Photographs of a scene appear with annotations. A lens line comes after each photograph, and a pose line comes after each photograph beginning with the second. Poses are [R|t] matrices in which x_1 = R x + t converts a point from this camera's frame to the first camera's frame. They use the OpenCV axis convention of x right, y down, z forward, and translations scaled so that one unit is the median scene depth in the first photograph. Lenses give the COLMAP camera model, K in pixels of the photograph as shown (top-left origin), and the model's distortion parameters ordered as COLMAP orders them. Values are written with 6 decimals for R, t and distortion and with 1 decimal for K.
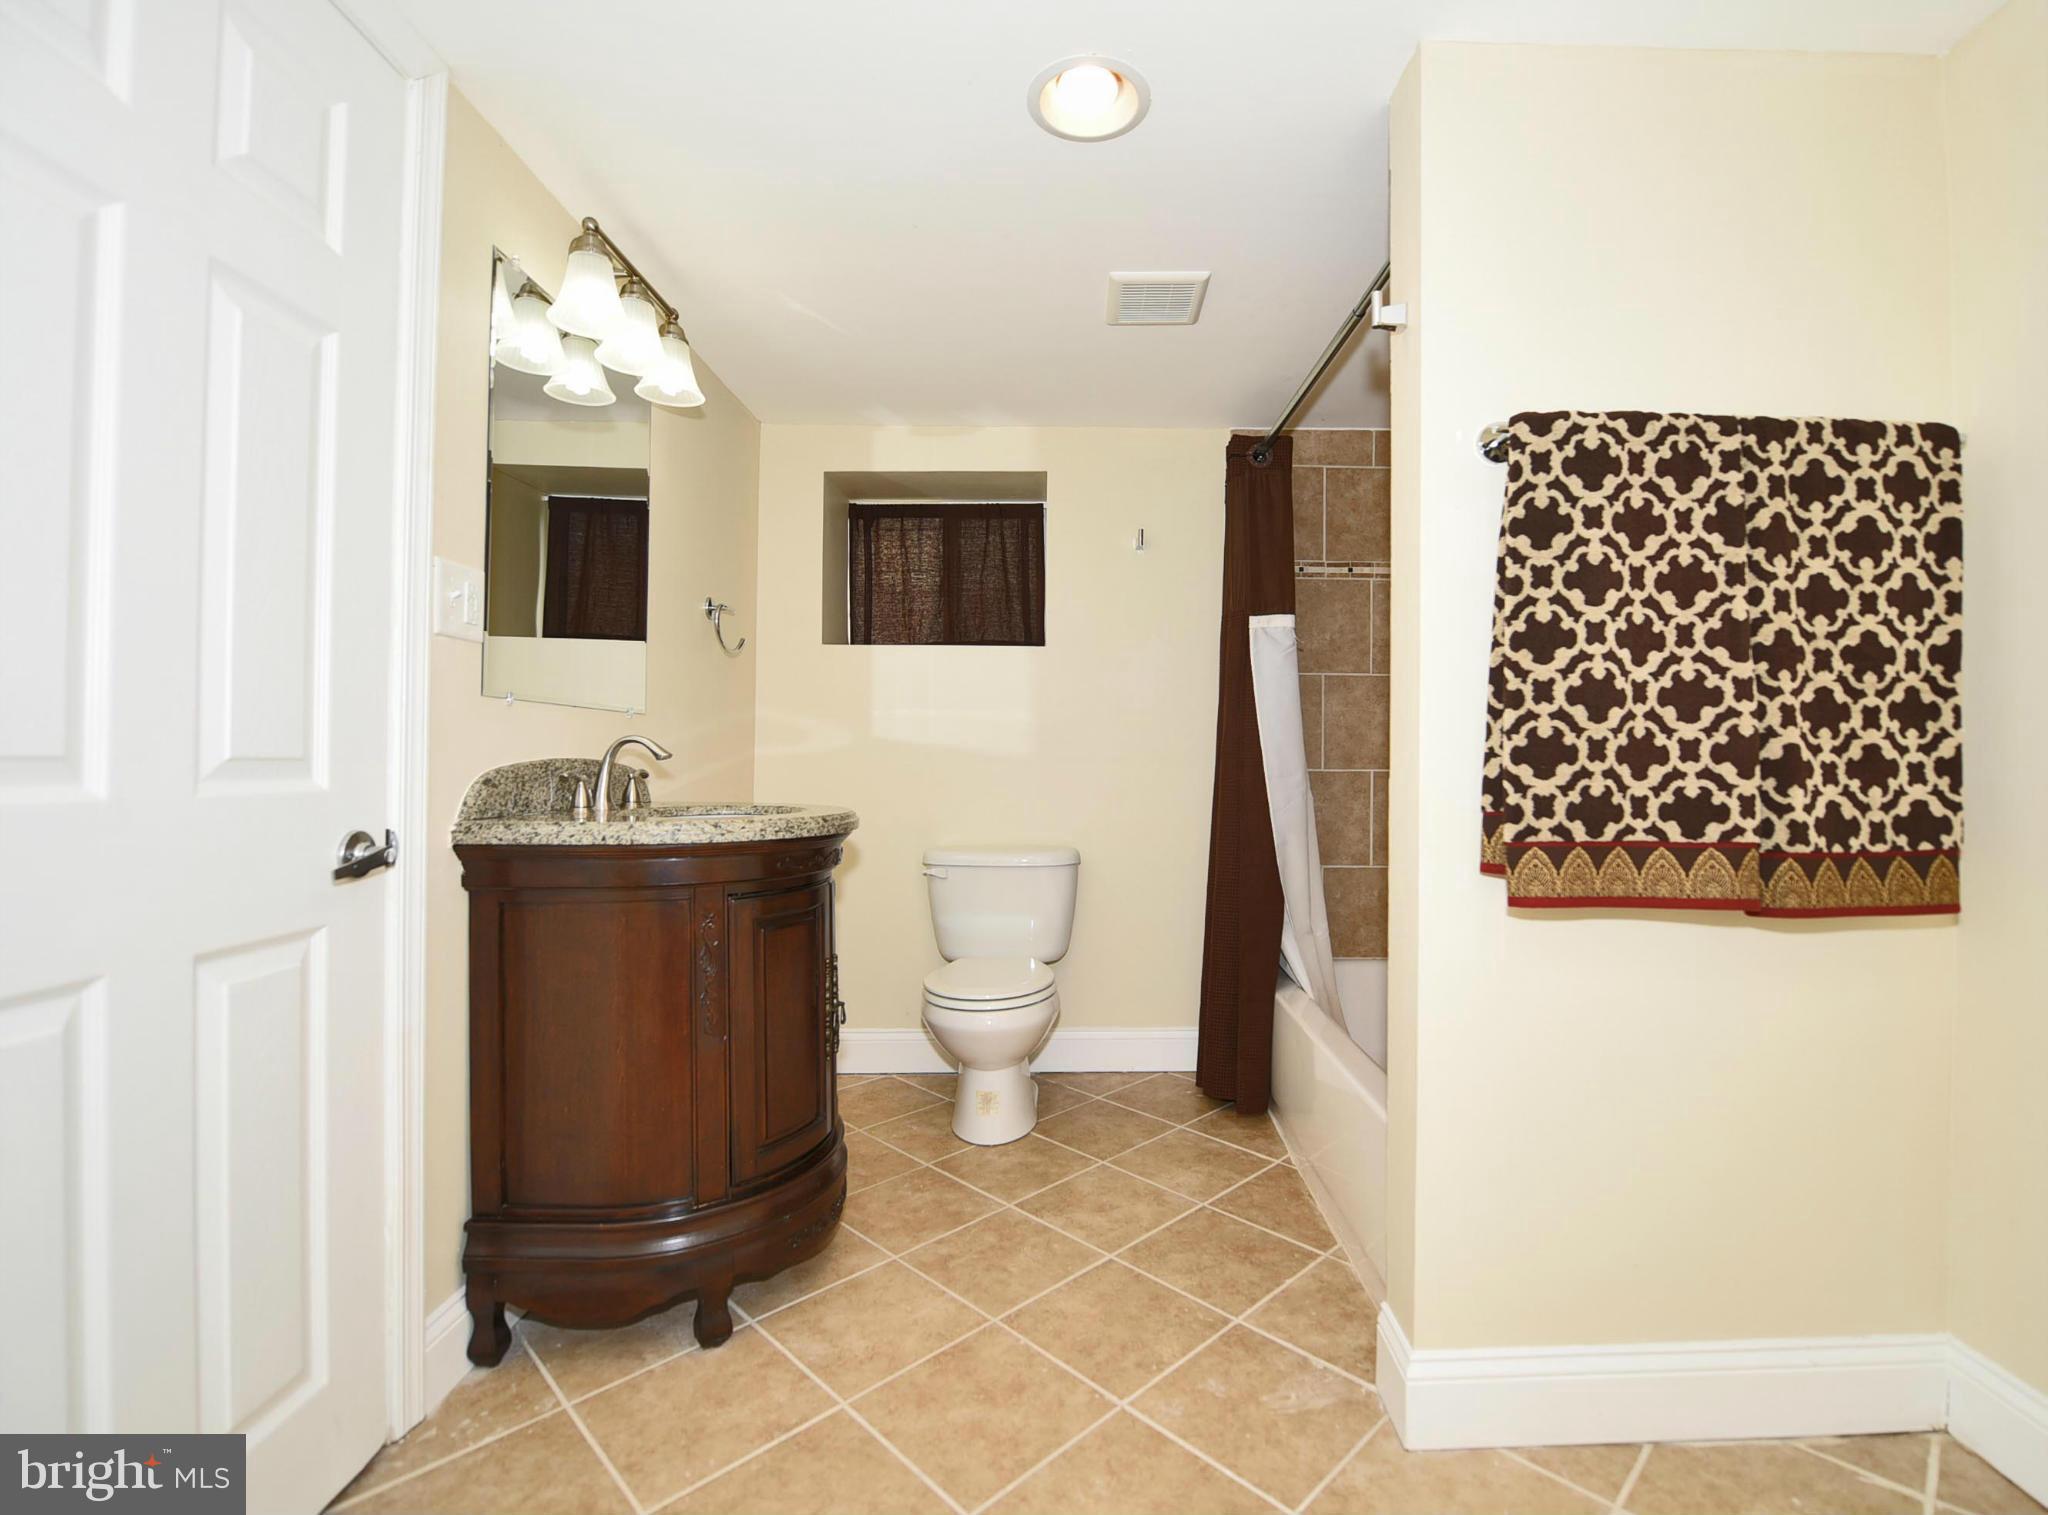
lens RADIAL K [[796.8, 0, 1026.4], [0, 796.8, 753.0], [0, 0, 1]] dist [-0.013737, -0.000538]
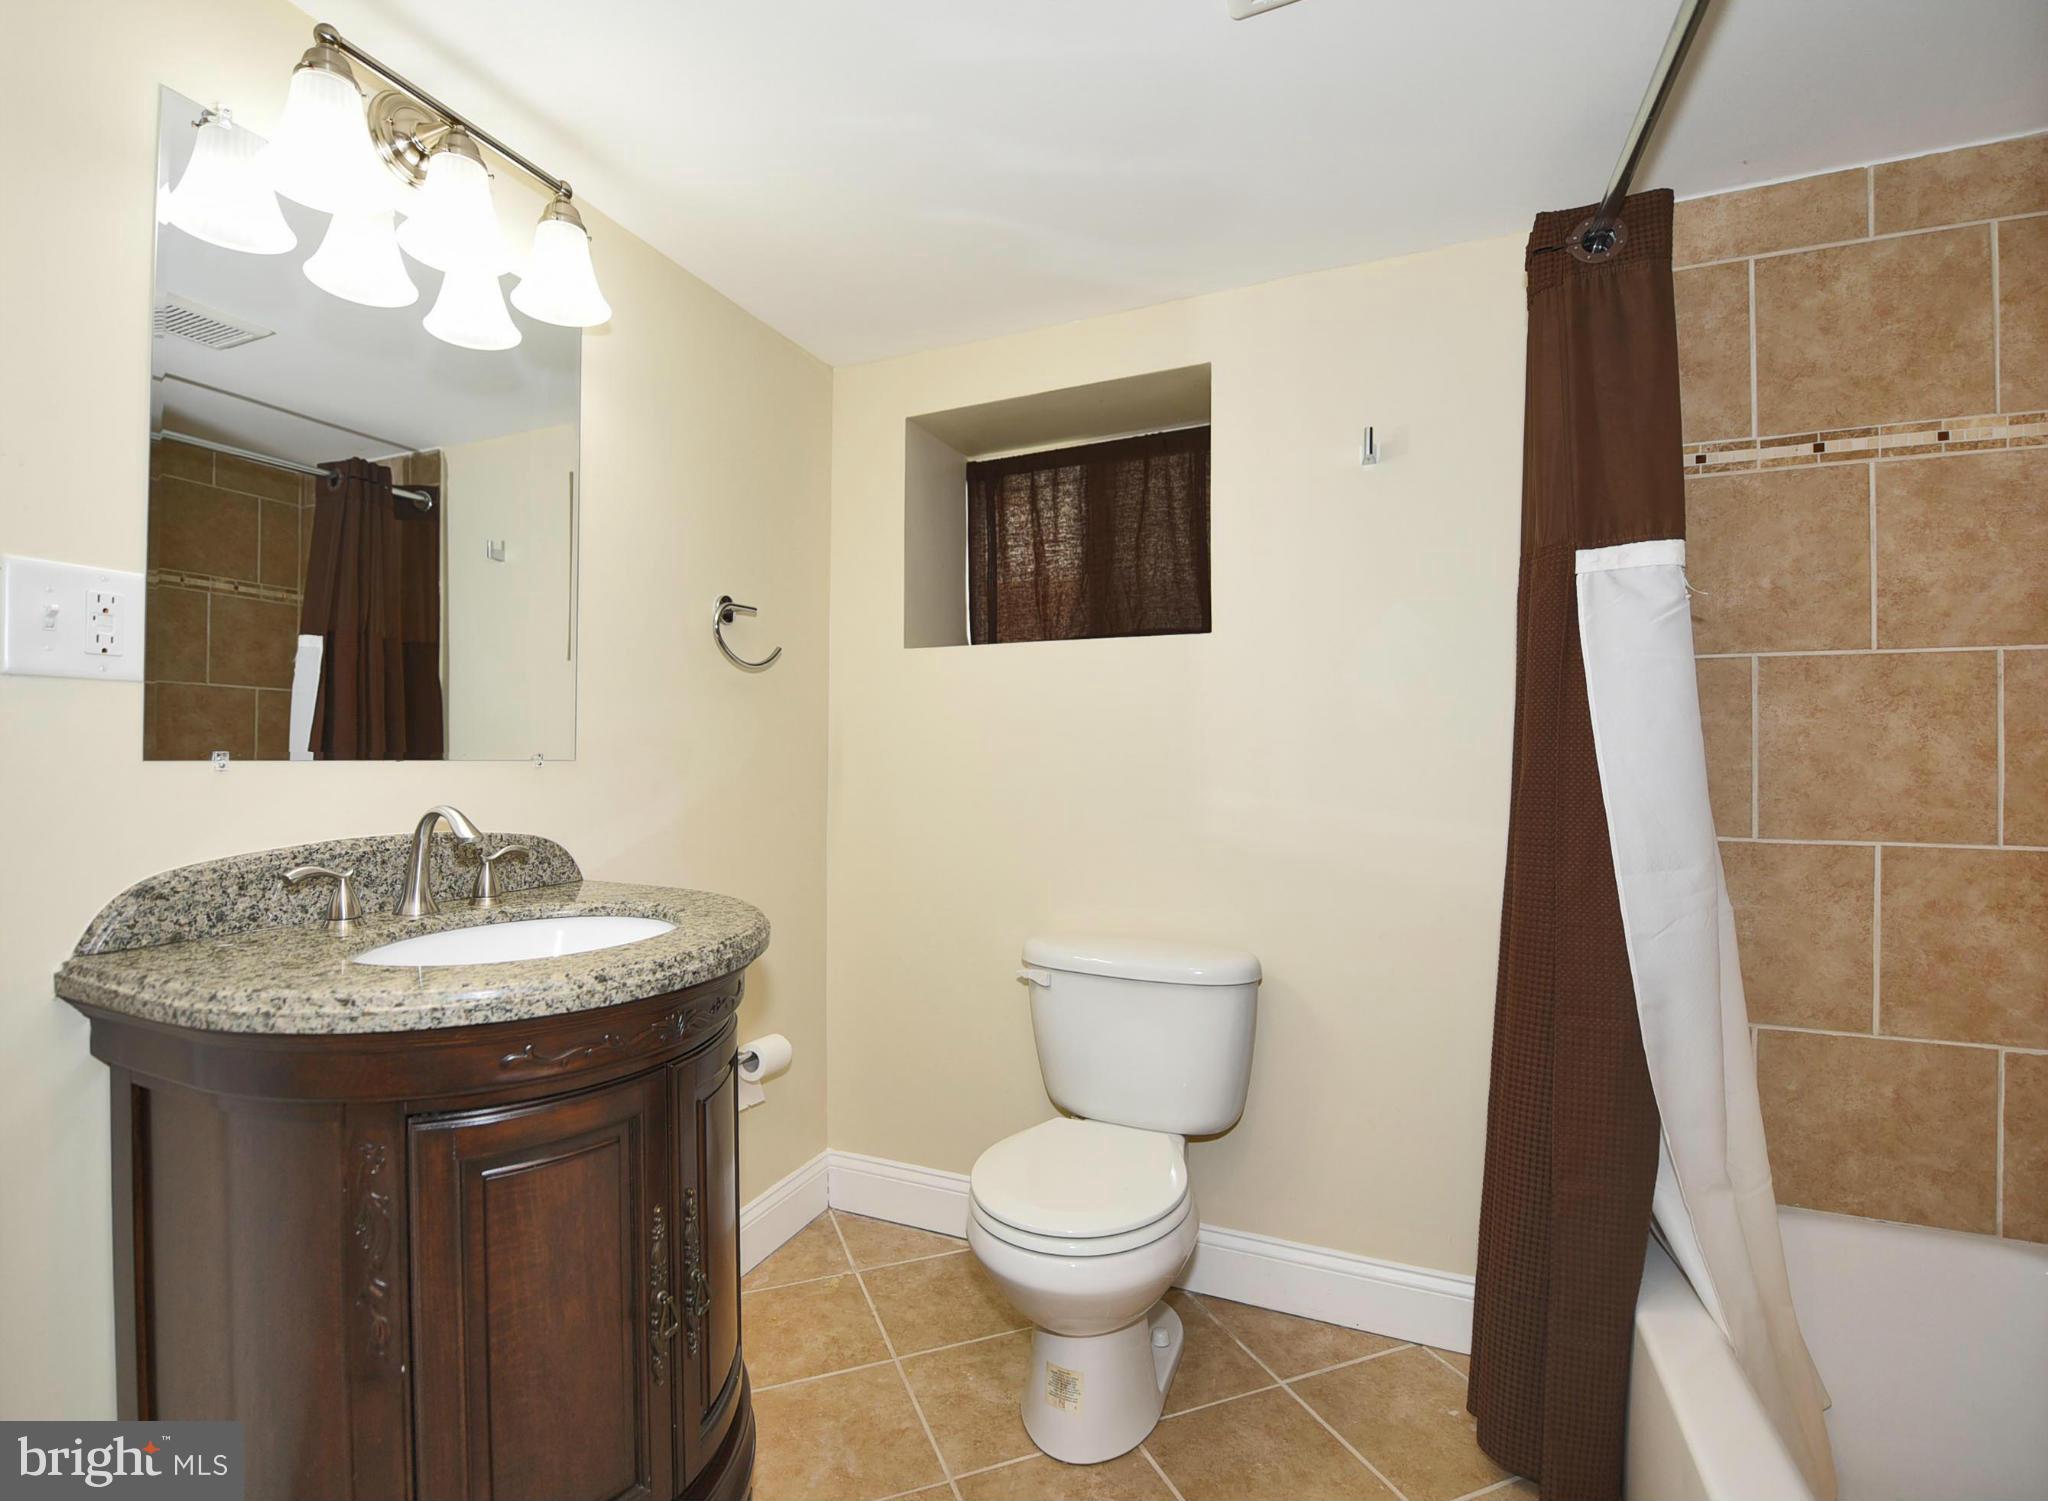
lens RADIAL K [[796.8, 0, 1013.6], [0, 796.8, 748.6], [0, 0, 1]] dist [-0.013737, -0.000538]
pose [[0.925725, -0.005958, -0.378151, 0.119856], [0.005298, 0.999982, -0.002785, -0.039266], [0.378161, 0.000575, 0.925740, 0.343144]]
